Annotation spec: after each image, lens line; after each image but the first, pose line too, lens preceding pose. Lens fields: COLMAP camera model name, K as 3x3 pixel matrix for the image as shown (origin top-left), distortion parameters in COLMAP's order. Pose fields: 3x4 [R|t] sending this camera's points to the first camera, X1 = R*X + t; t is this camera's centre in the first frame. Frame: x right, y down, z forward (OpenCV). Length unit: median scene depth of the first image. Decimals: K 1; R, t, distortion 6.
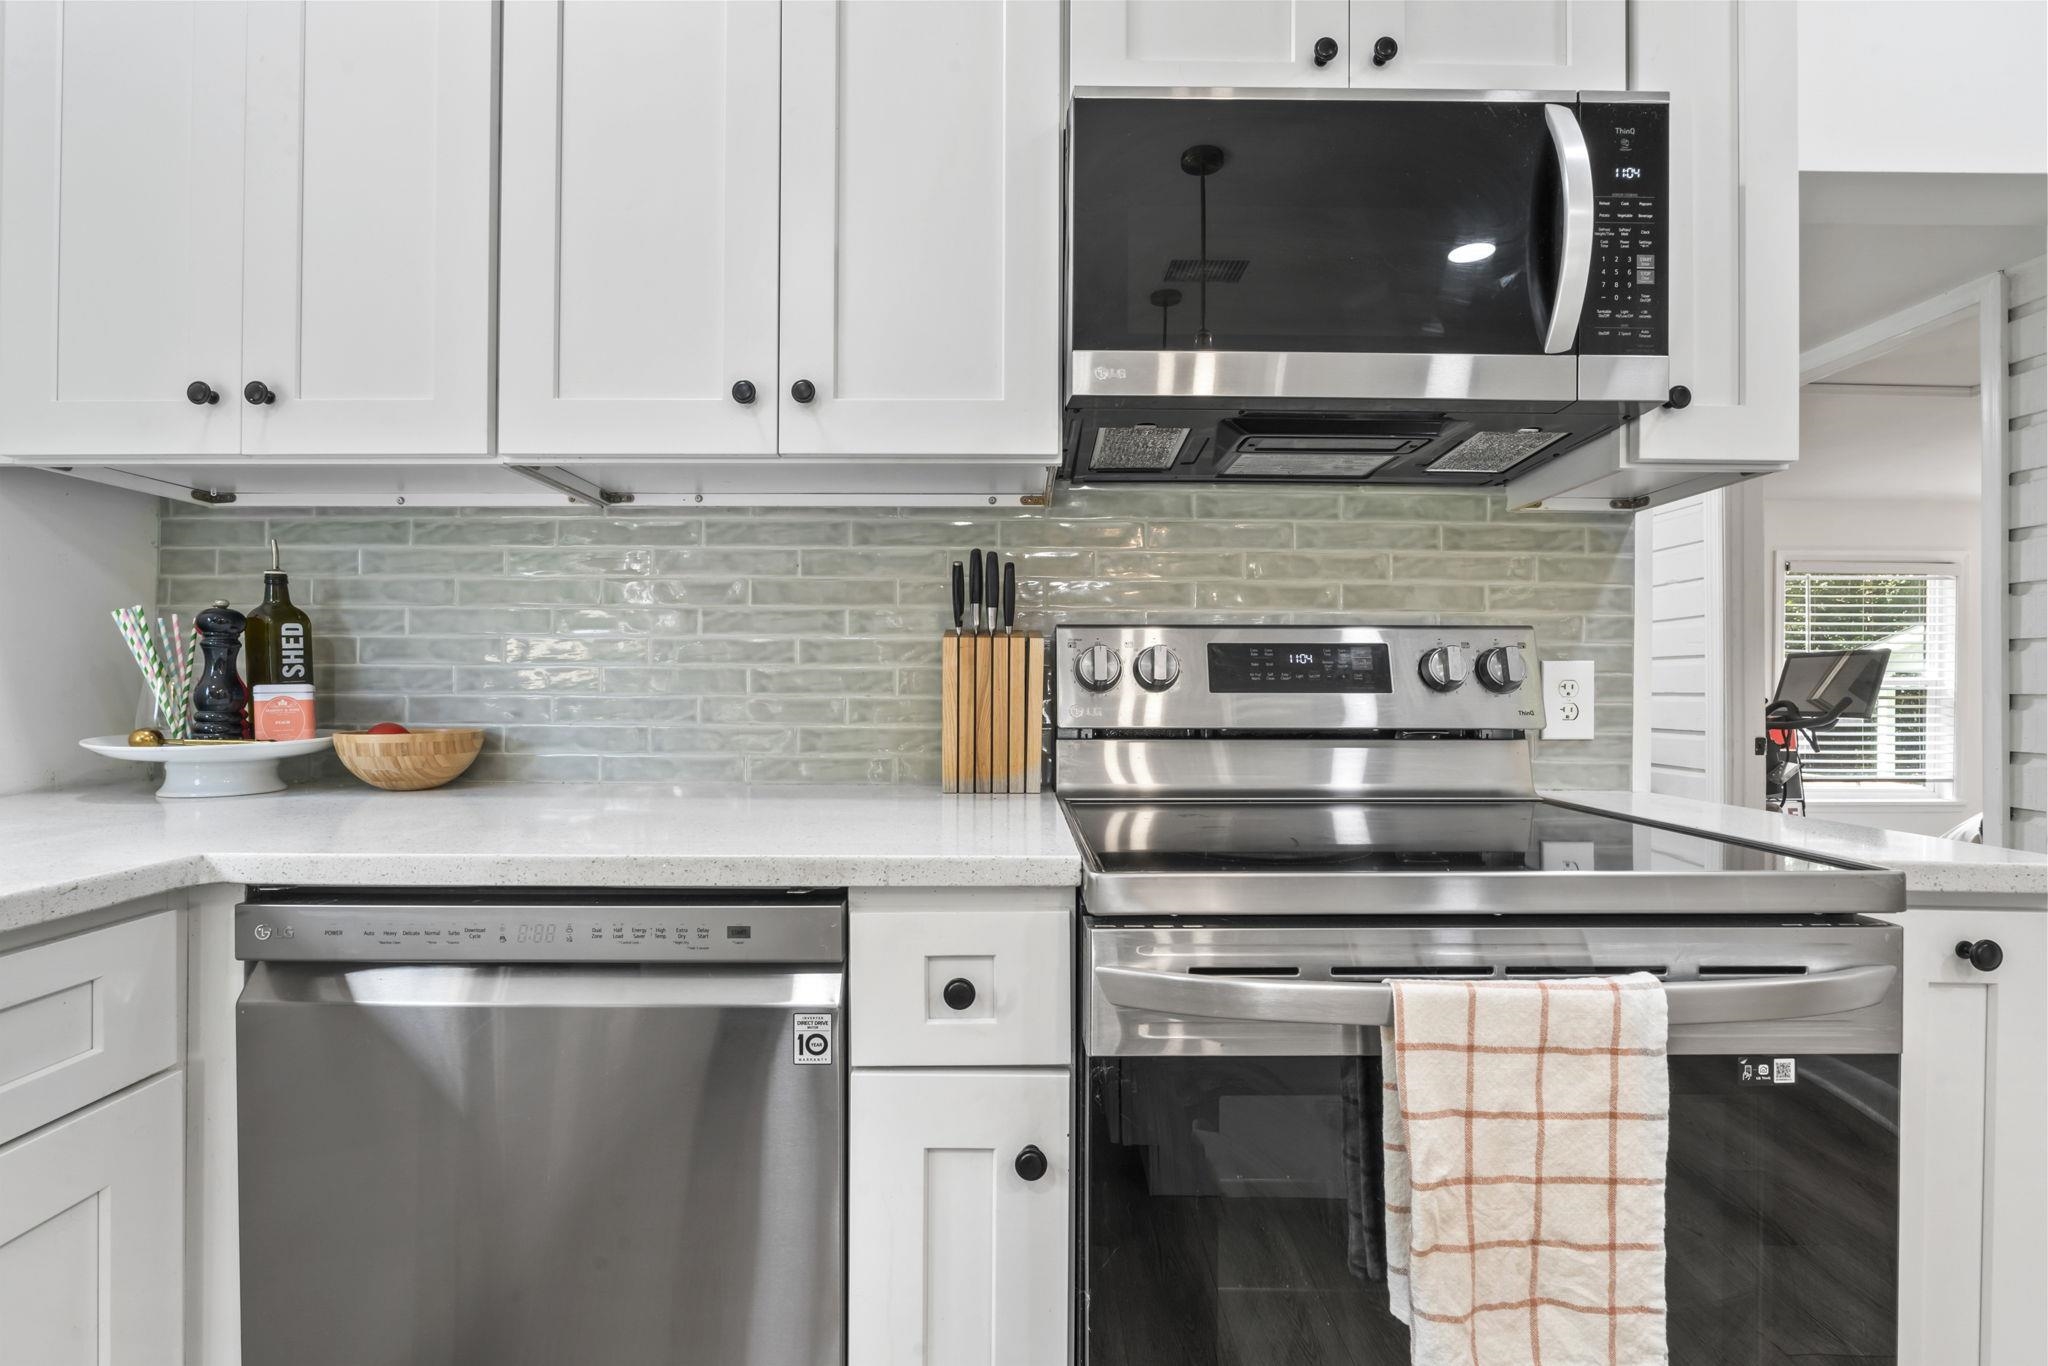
lens RADIAL K [[884.8, 0, 1008.8], [0, 884.8, 685.6], [0, 0, 1]] dist [-0.015994, 0.000334]
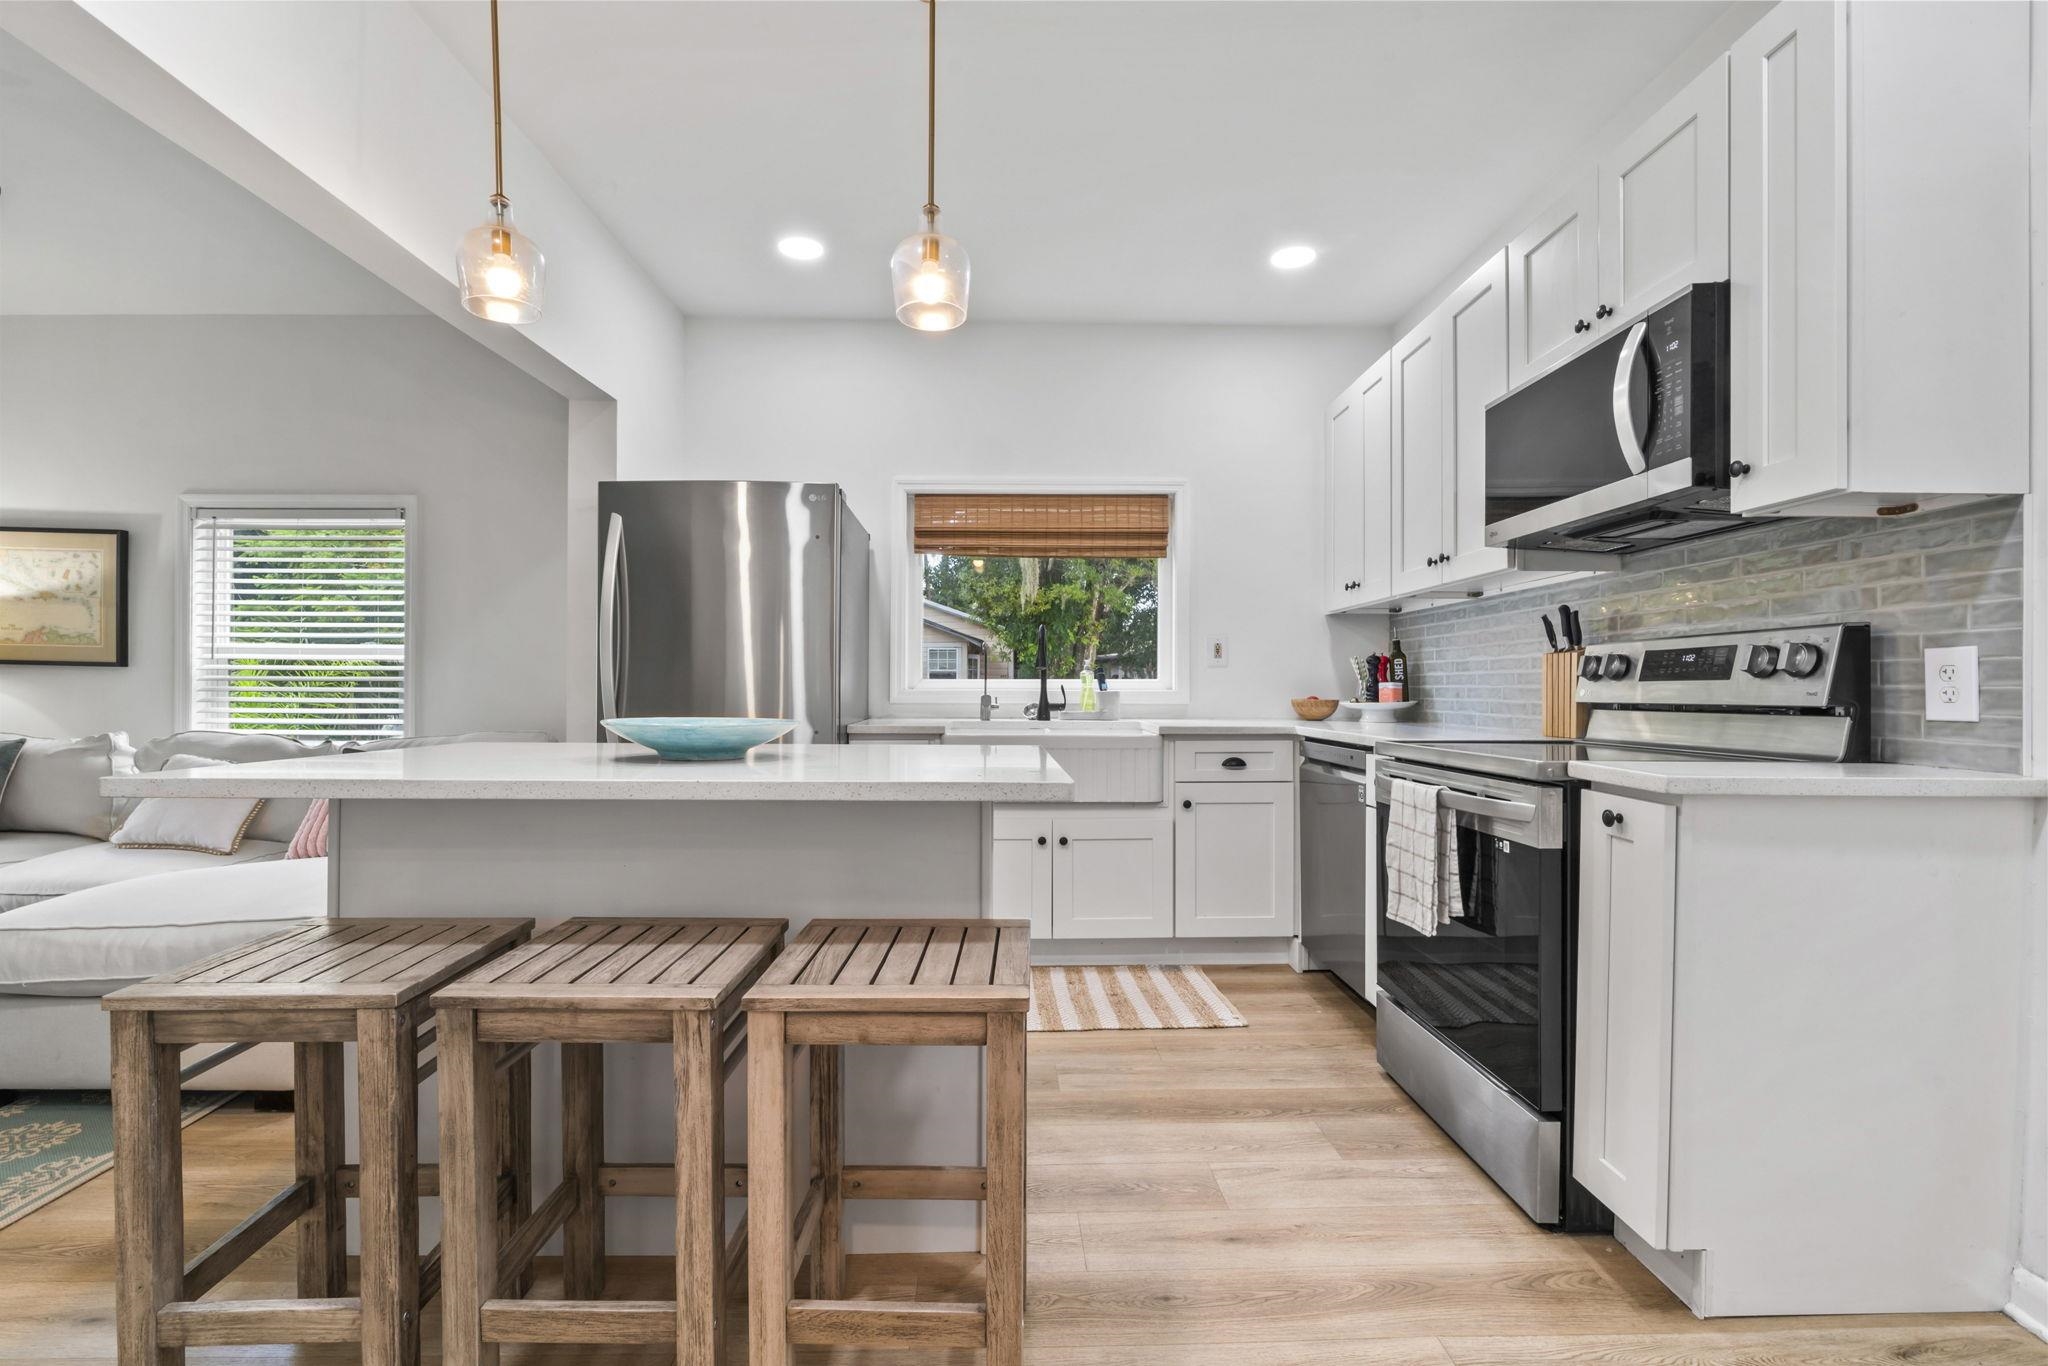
lens RADIAL K [[884.8, 0, 1008.8], [0, 884.8, 685.6], [0, 0, 1]] dist [-0.015994, 0.000334]
pose [[-0.002693, -0.008049, -0.999964, 1.881580], [-0.000585, 0.999967, -0.008048, 0.030598], [0.999996, 0.000563, -0.002698, -0.156449]]
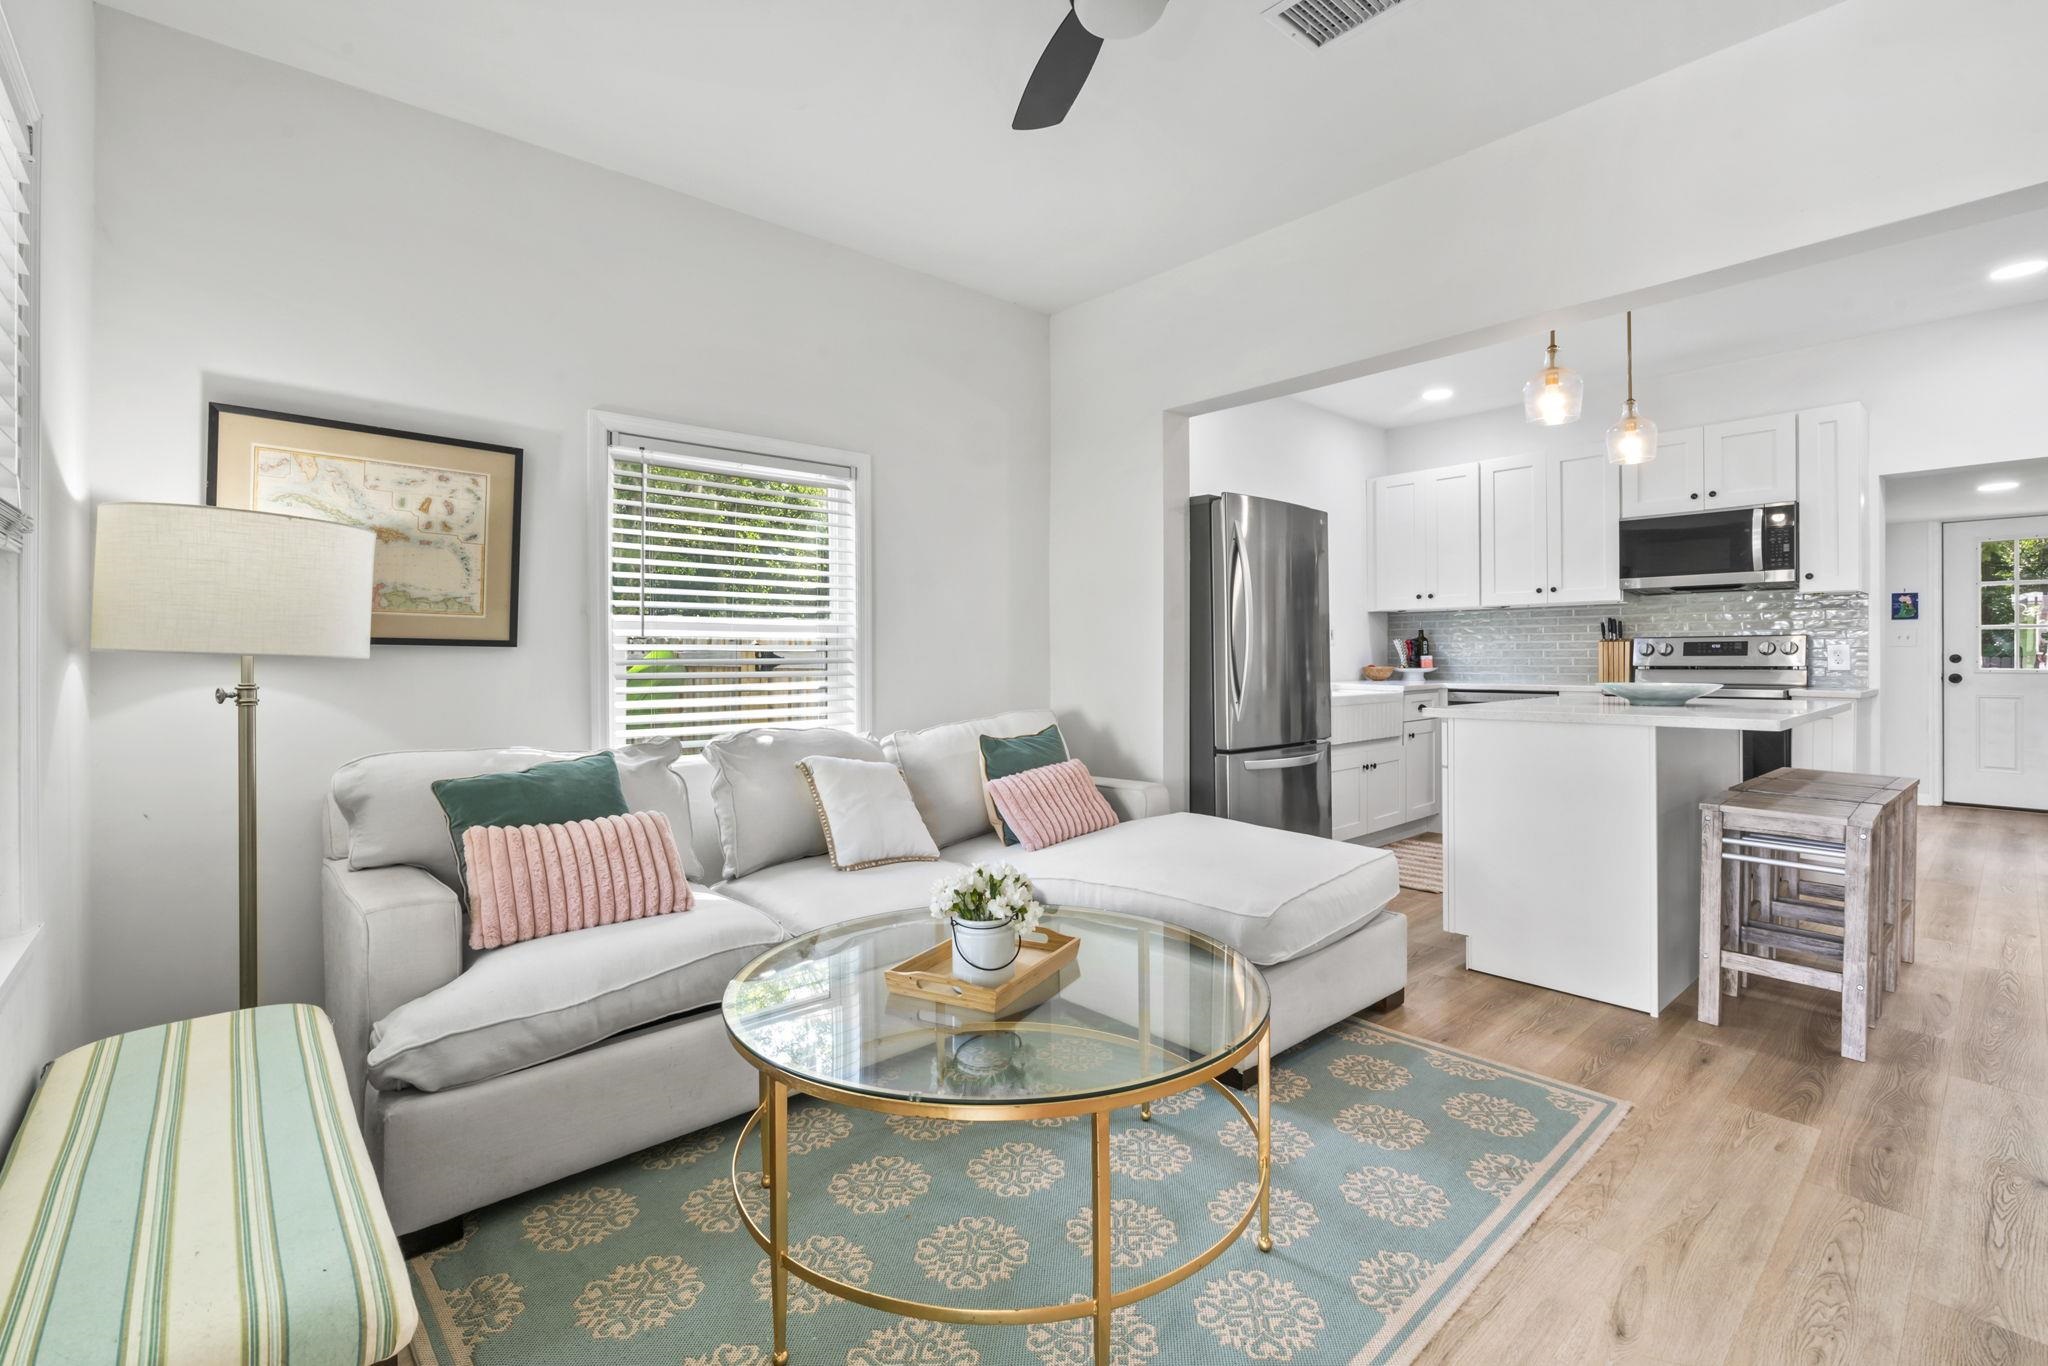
lens RADIAL K [[912.8, 0, 975.1], [0, 912.8, 658.4], [0, 0, 1]] dist [-0.018740, 0.000779]
pose [[0.633709, -0.007336, -0.773537, 1.268512], [0.011913, 0.999929, 0.000276, -0.016056], [0.773480, -0.009390, 0.633751, -3.635612]]
